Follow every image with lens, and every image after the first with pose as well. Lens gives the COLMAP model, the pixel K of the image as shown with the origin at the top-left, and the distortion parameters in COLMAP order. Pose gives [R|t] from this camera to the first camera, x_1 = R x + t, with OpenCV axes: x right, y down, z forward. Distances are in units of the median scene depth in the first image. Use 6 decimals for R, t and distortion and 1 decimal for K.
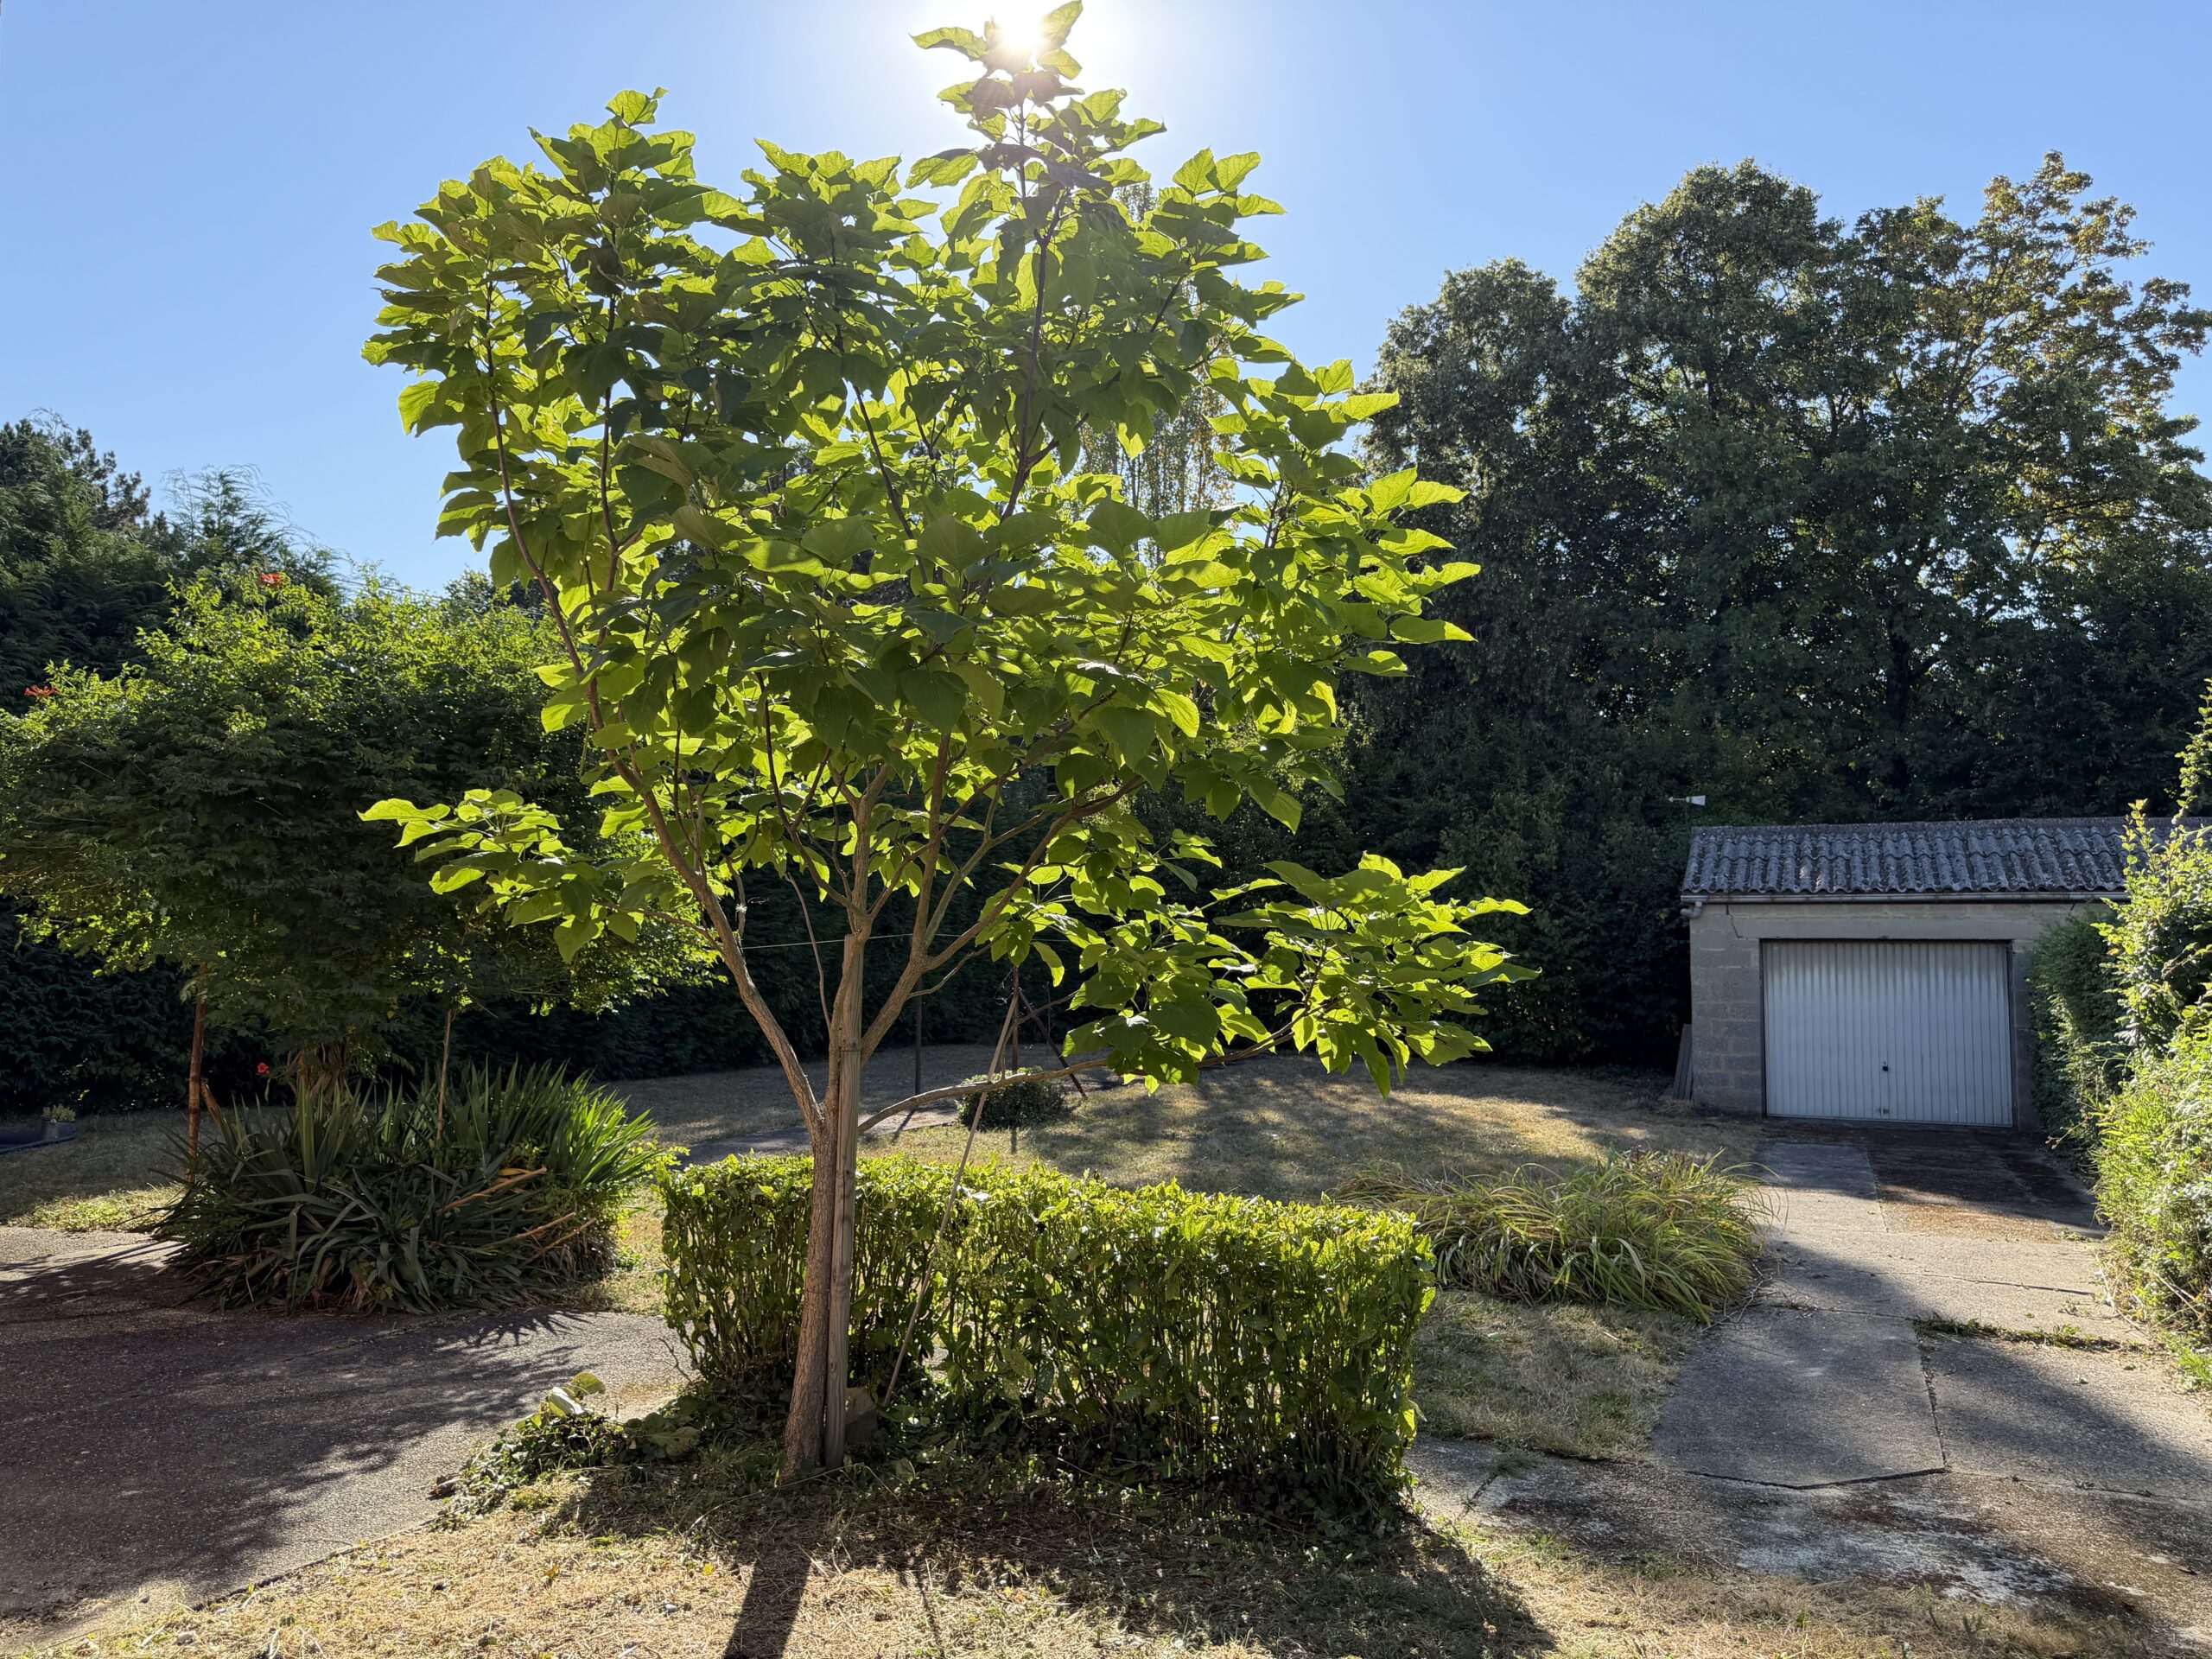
lens RADIAL K [[1543.3, 0, 1106.0], [0, 1543.3, 829.5], [0, 0, 1]] dist [0.044589, -0.071358]
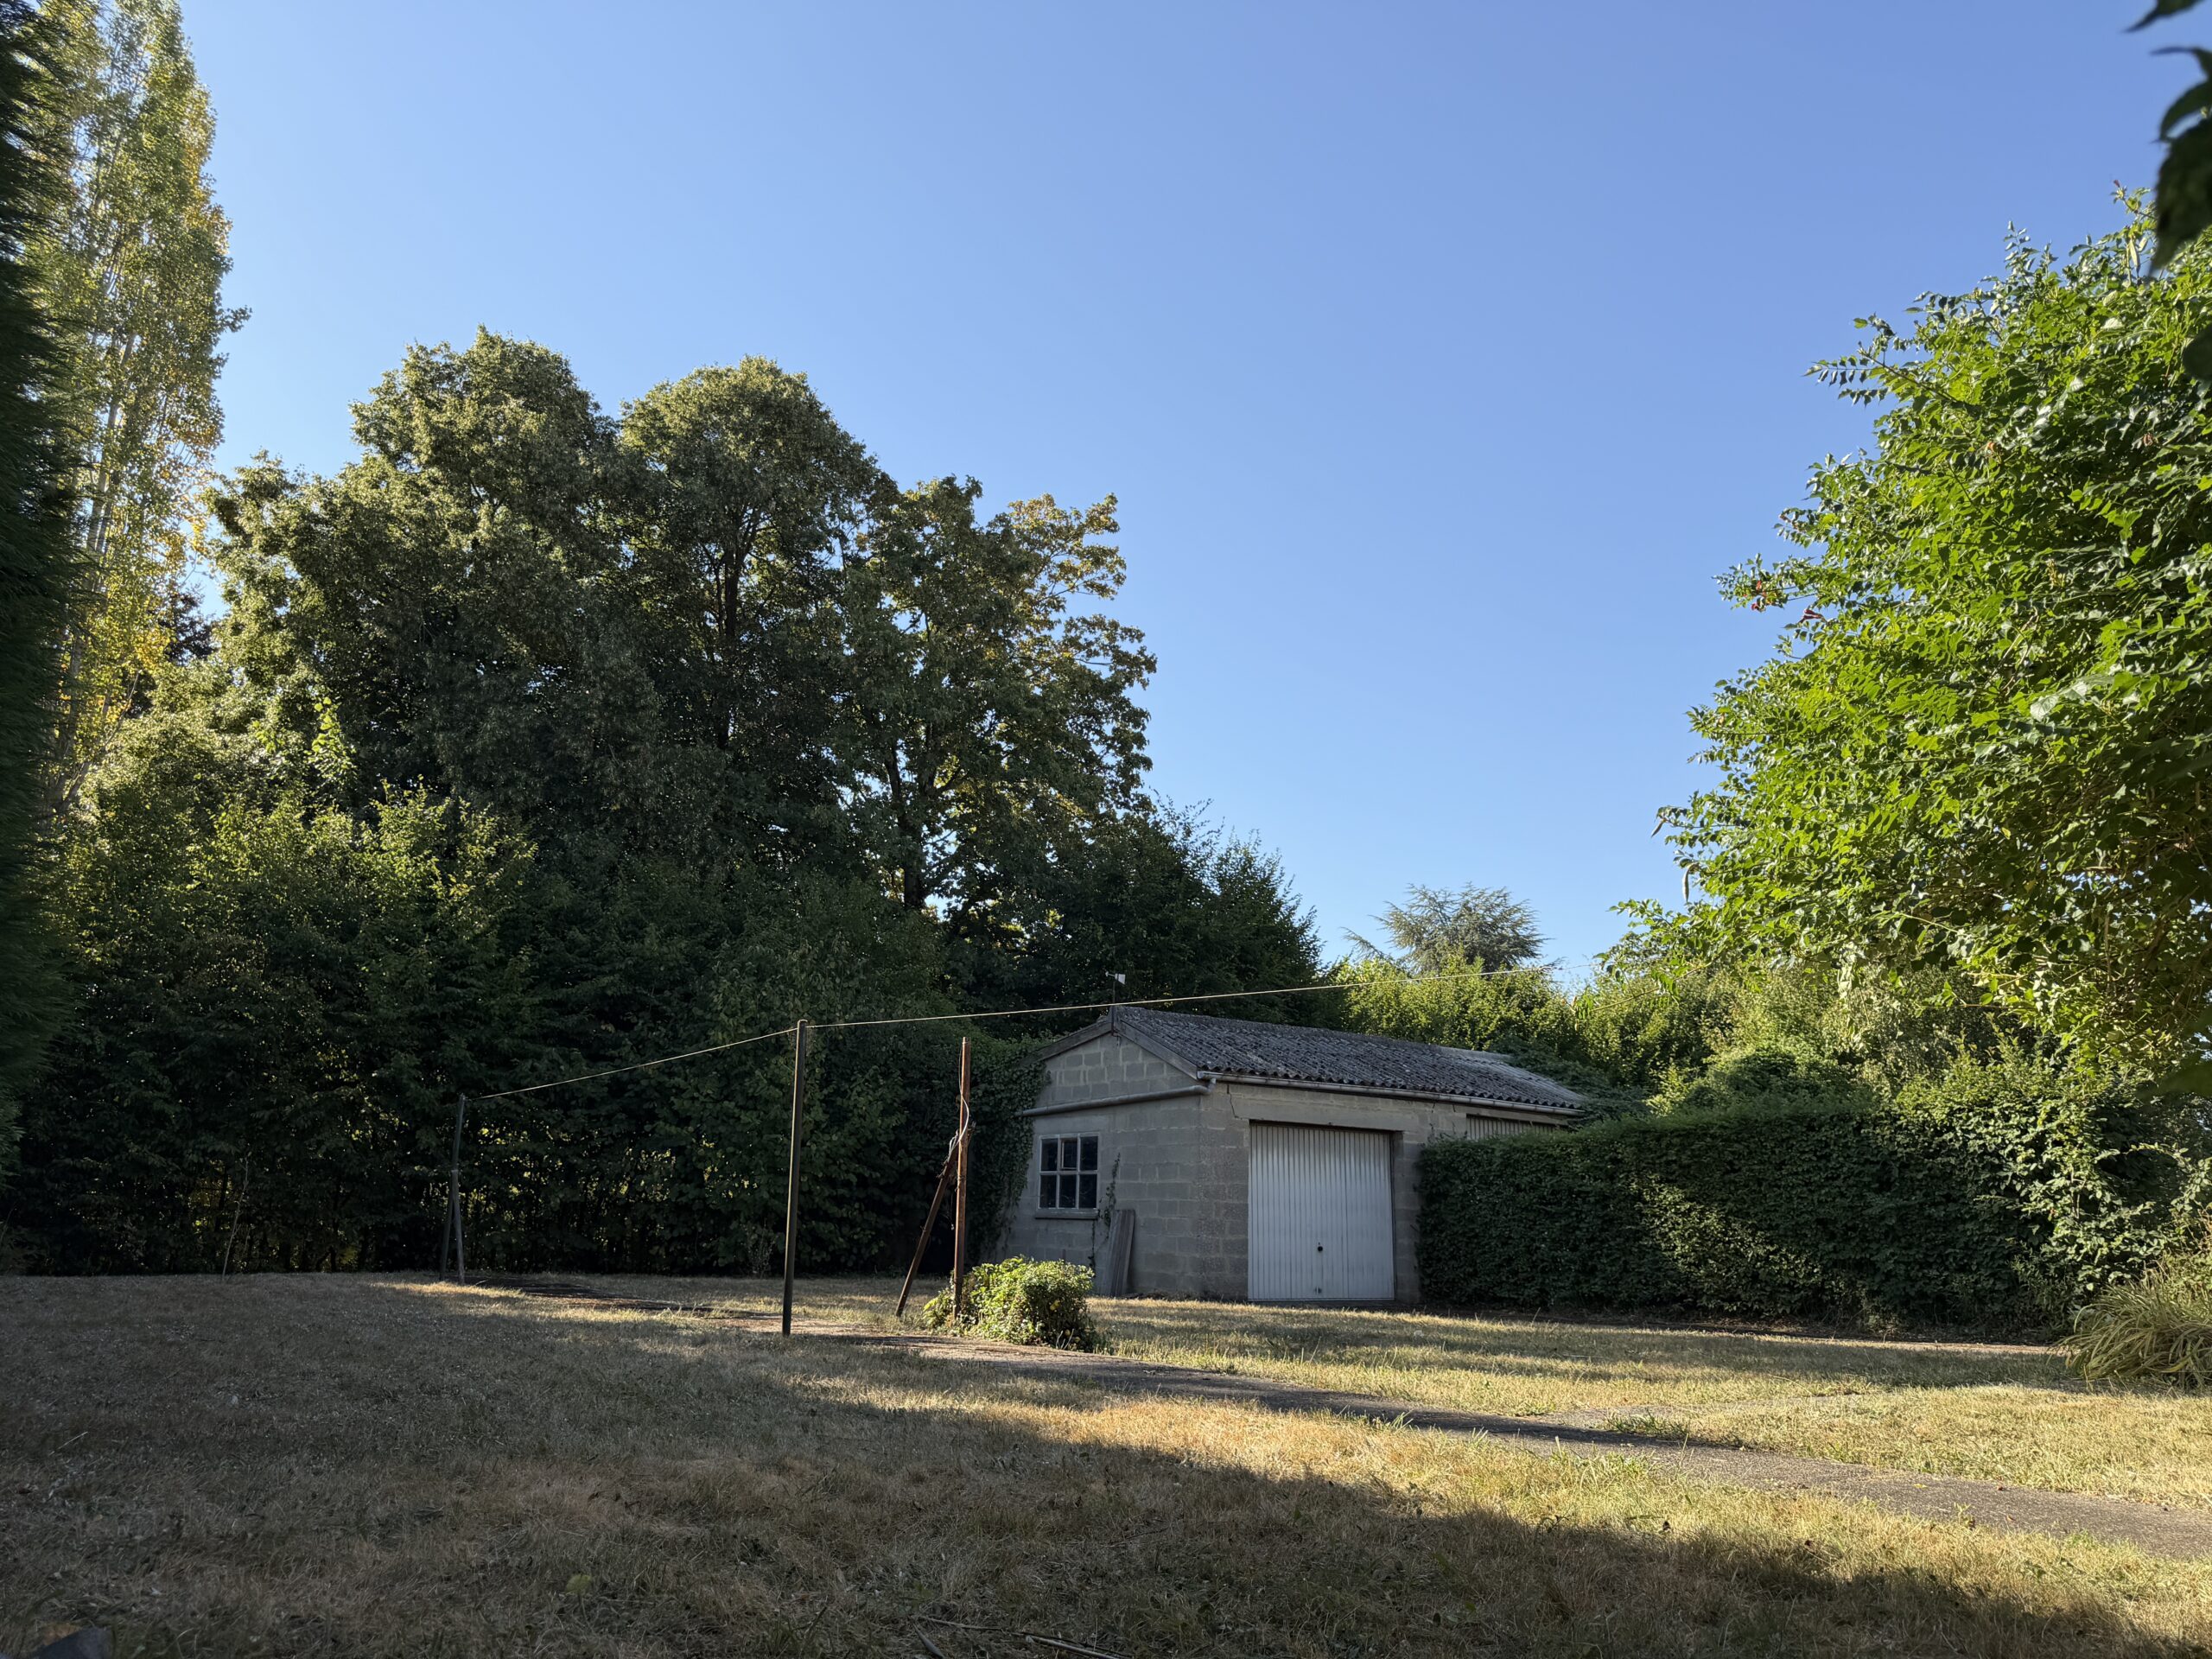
lens RADIAL K [[1543.3, 0, 1106.0], [0, 1543.3, 829.5], [0, 0, 1]] dist [0.044589, -0.071358]
pose [[0.498294, 0.220290, 0.838556, -0.499244], [-0.089272, 0.975079, -0.203107, 0.096042], [-0.862400, 0.026347, 0.505541, 0.547532]]
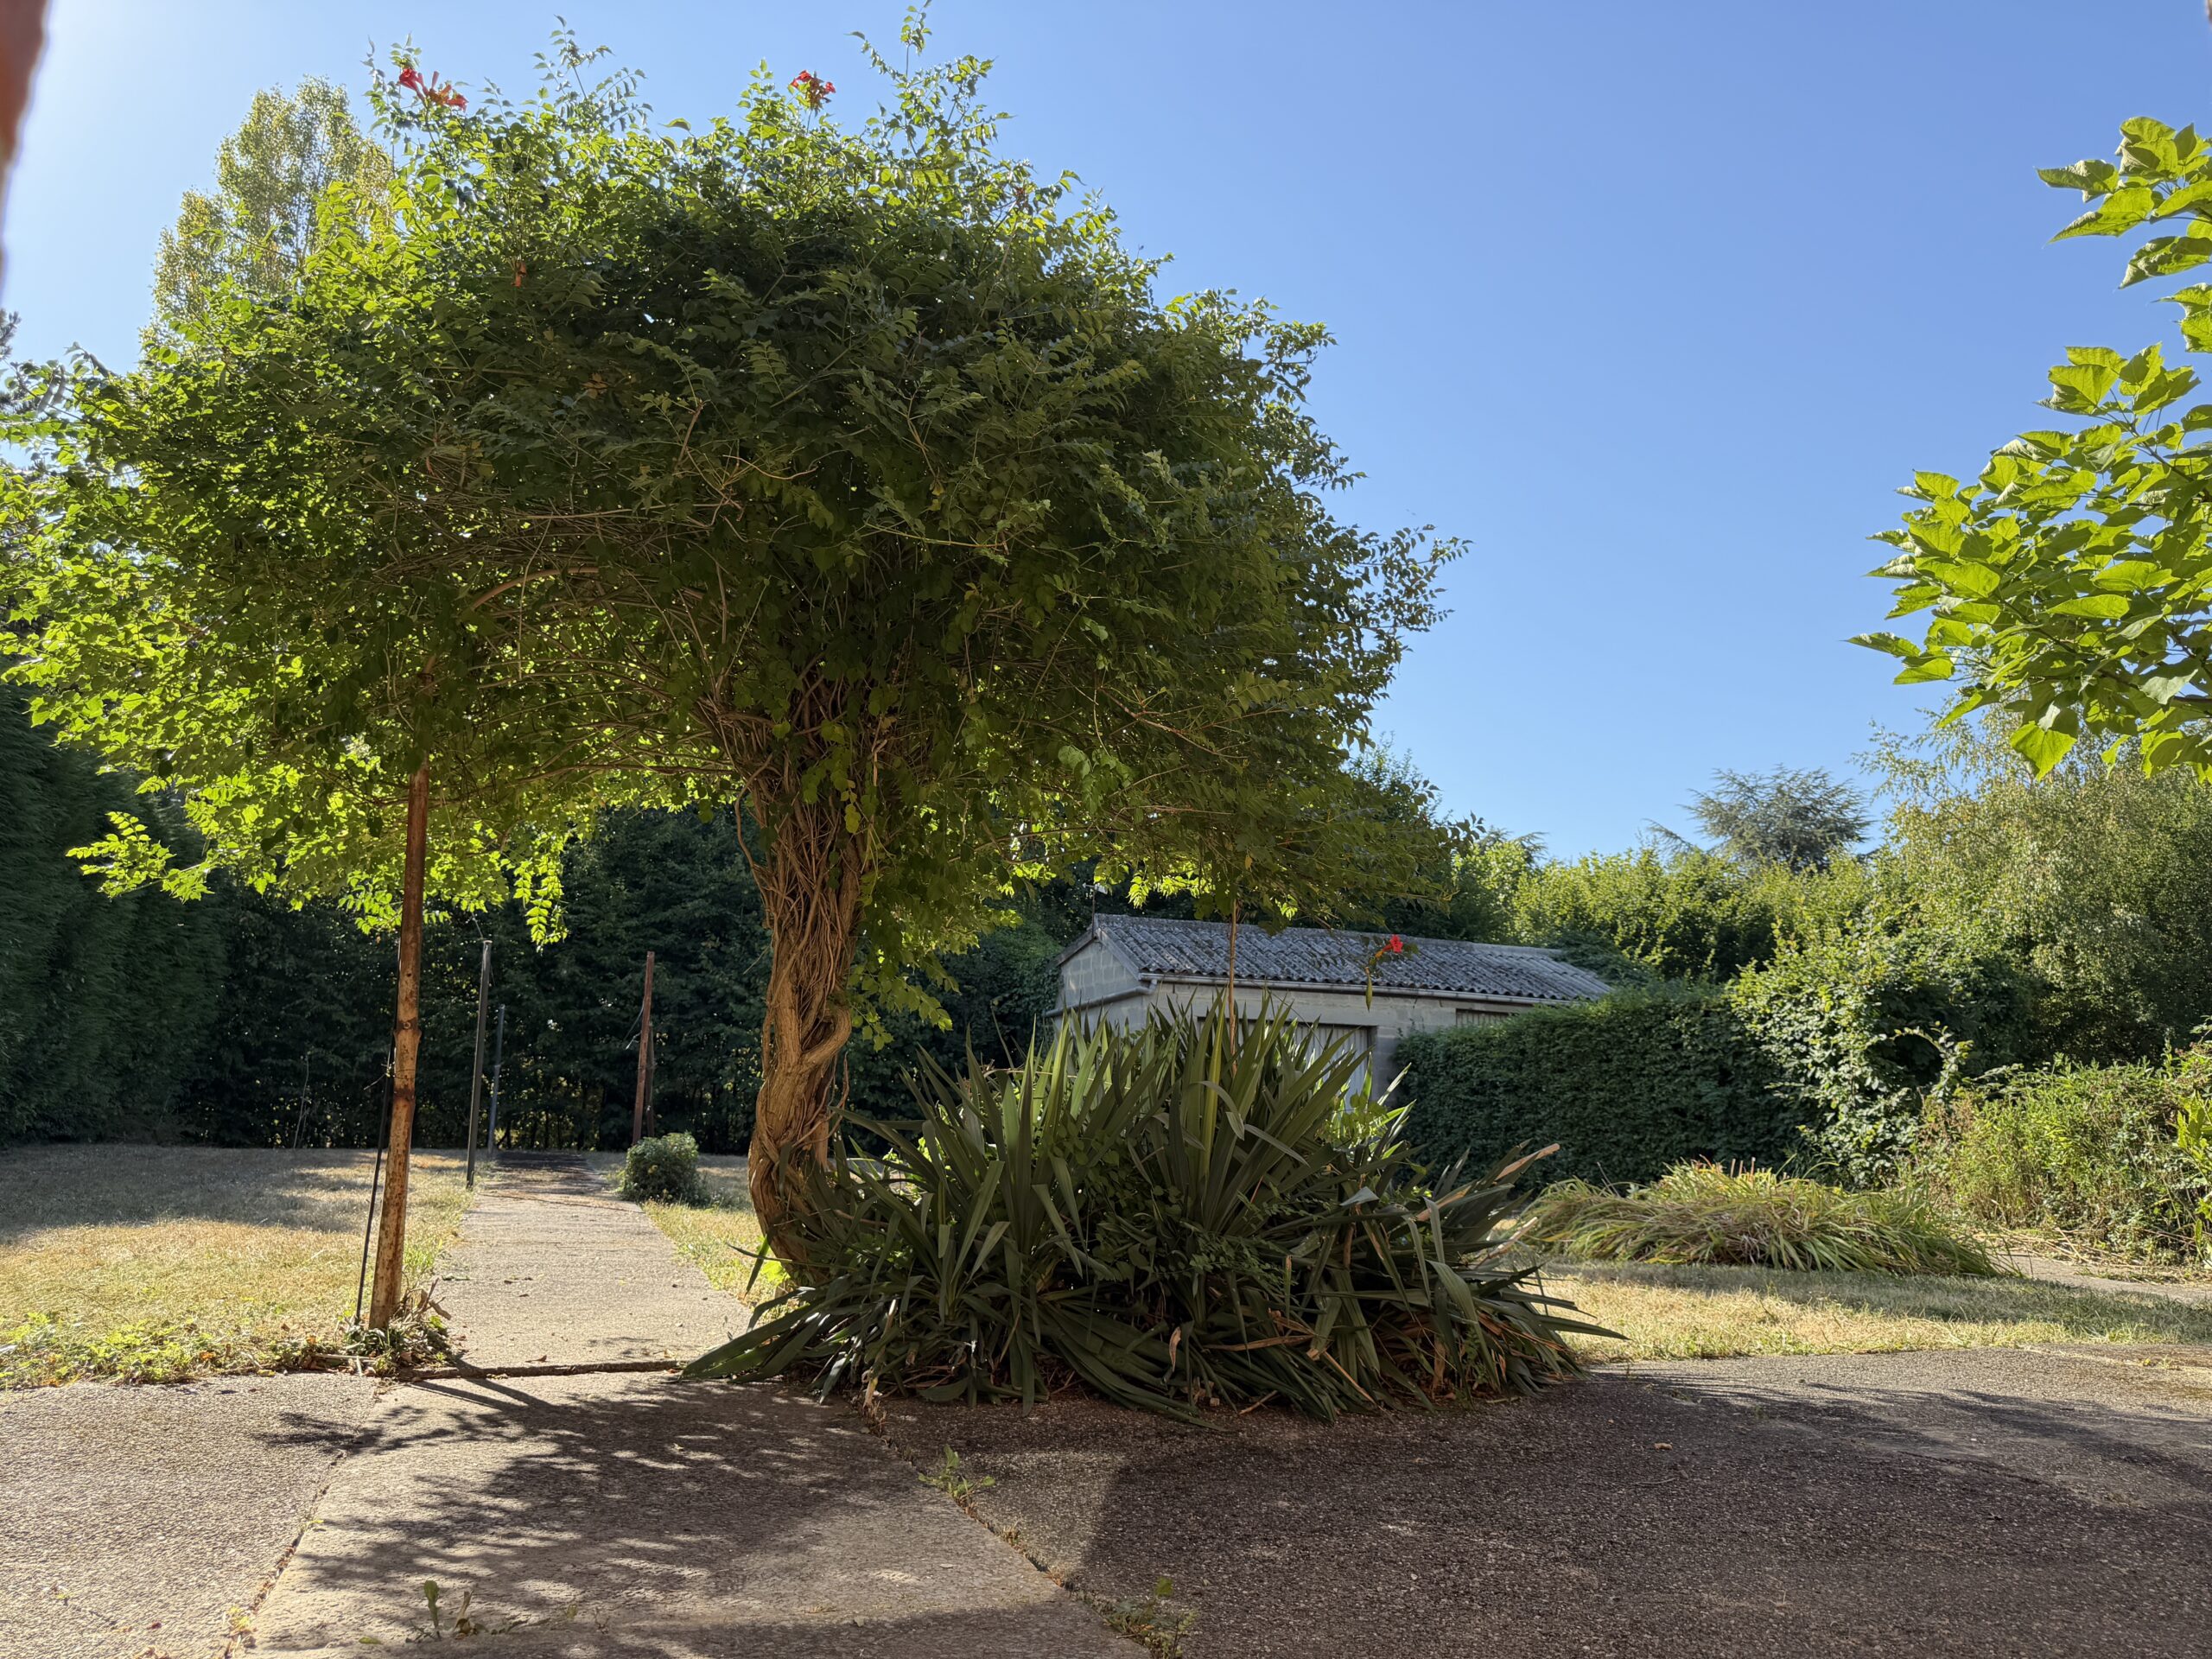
lens RADIAL K [[1554.5, 0, 1106.0], [0, 1554.5, 829.5], [0, 0, 1]] dist [0.042004, -0.057148]
pose [[0.720593, 0.141268, 0.678814, -0.363280], [-0.080208, 0.989435, -0.120766, 0.074728], [-0.688703, 0.032577, 0.724311, 0.249973]]
